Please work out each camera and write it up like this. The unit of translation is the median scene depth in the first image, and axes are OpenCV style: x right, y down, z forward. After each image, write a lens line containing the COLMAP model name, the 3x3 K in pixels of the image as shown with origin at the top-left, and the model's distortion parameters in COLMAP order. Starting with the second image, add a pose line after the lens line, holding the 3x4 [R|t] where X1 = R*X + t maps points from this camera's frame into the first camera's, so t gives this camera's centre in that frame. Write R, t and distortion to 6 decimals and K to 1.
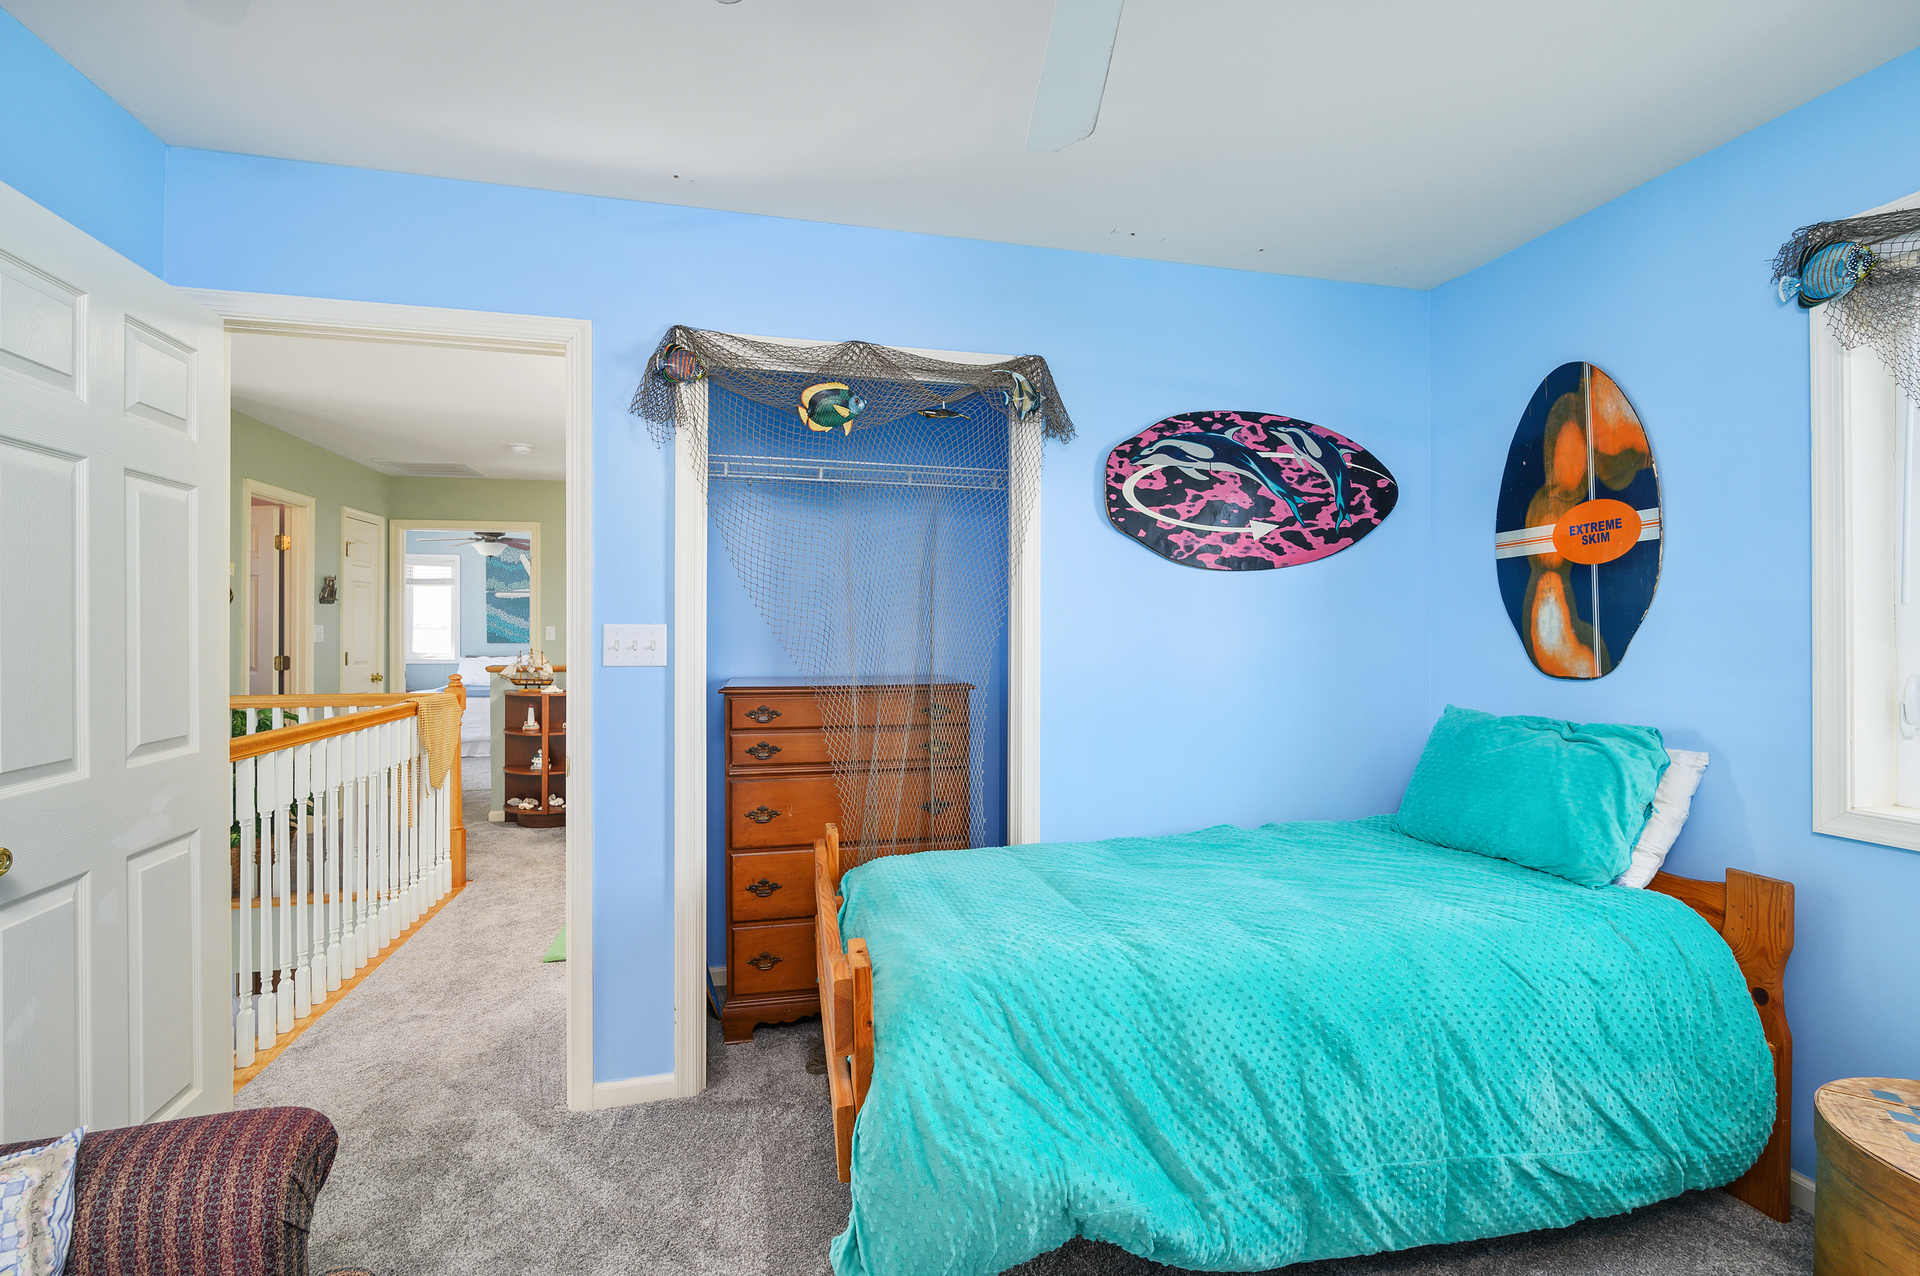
lens RADIAL K [[869.7, 0, 960.0], [0, 869.7, 628.2], [0, 0, 1]] dist [0.000785, 0.000162]
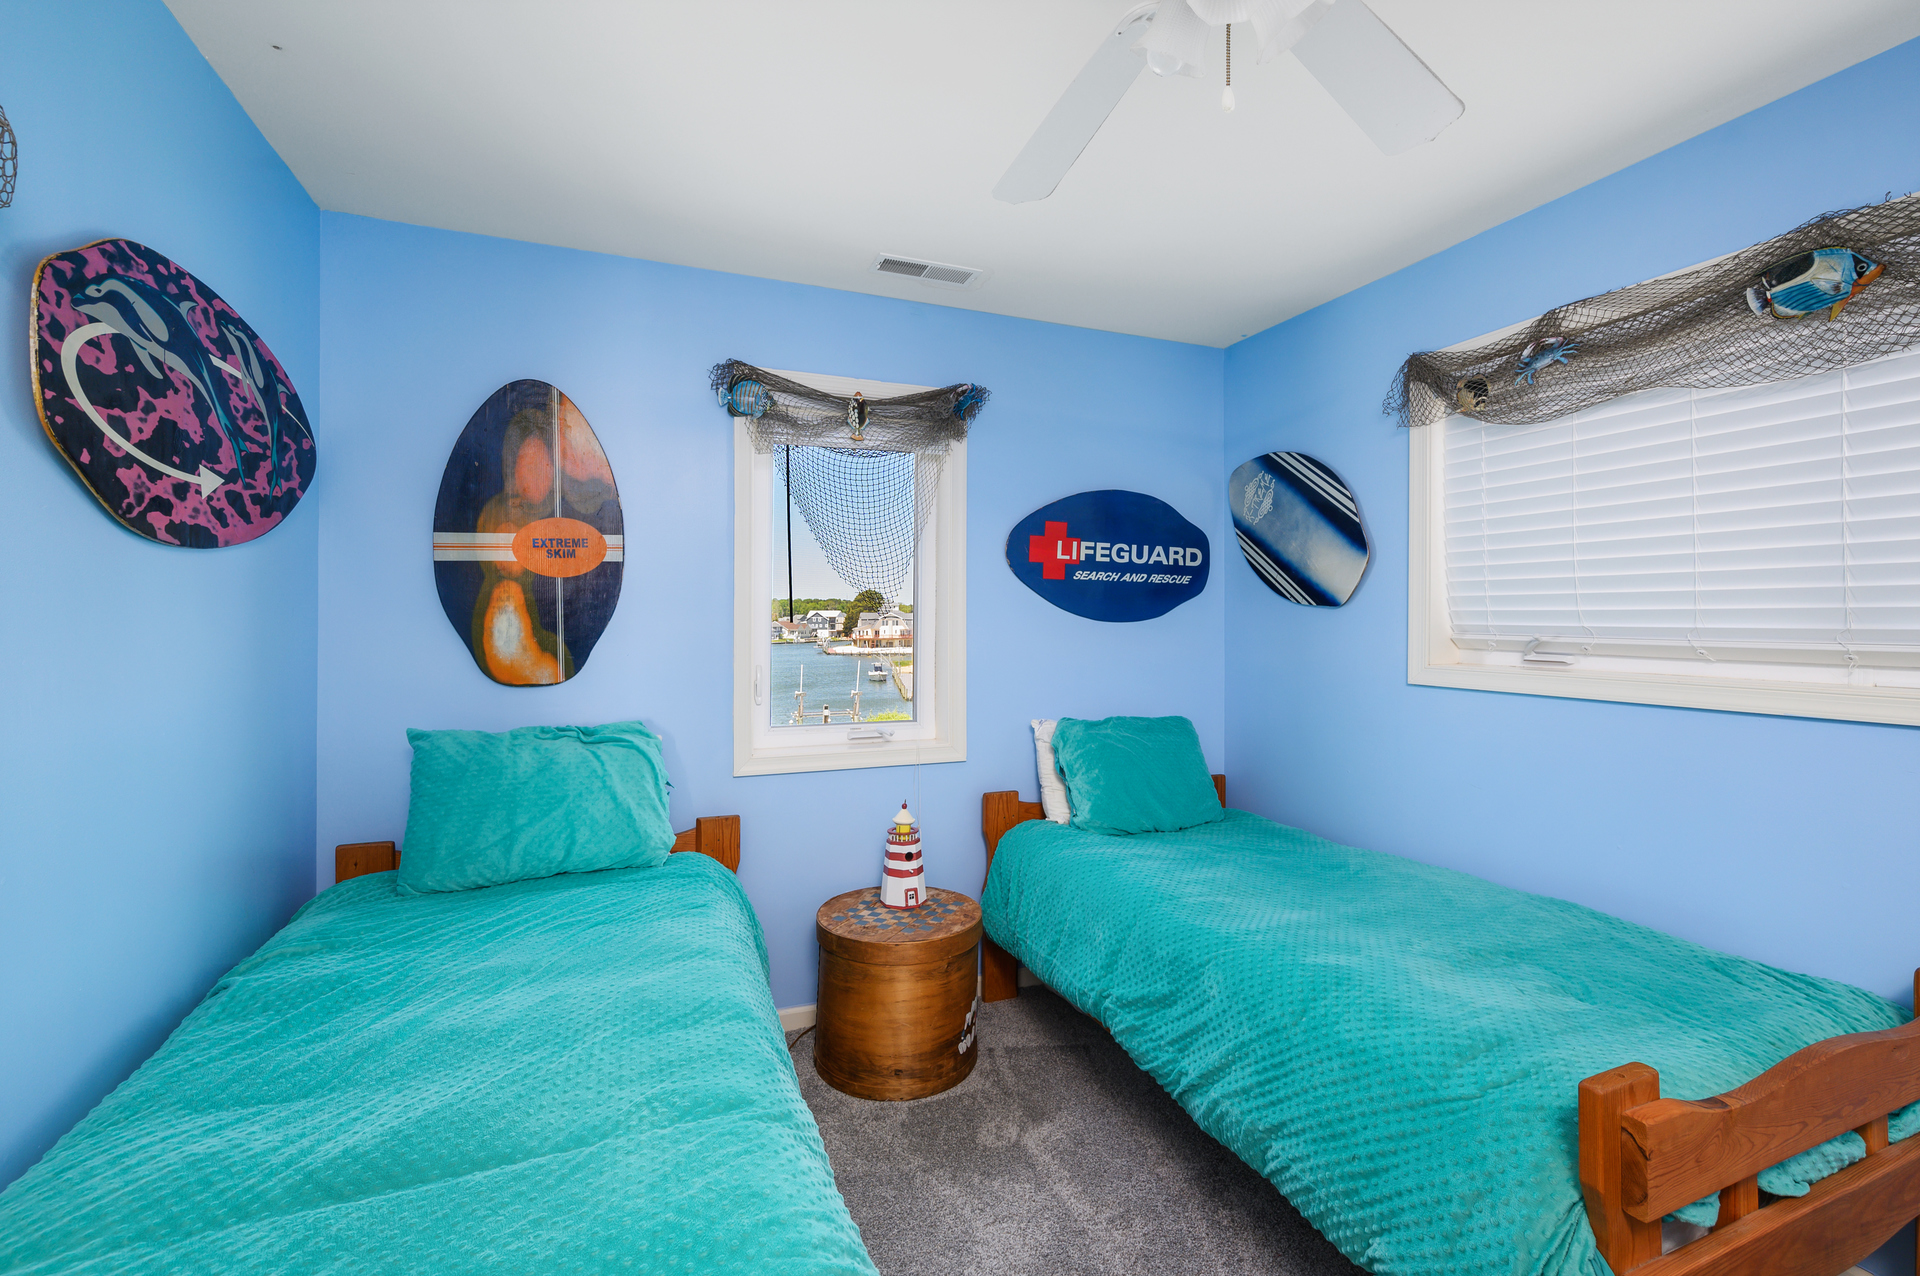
lens RADIAL K [[836.7, 0, 964.4], [0, 836.7, 619.5], [0, 0, 1]] dist [-0.002941, 0.000189]
pose [[-0.158265, -0.000803, 0.987396, -0.327649], [-0.007961, 0.999968, -0.000463, -0.022316], [-0.987365, -0.007933, -0.158266, 0.593761]]
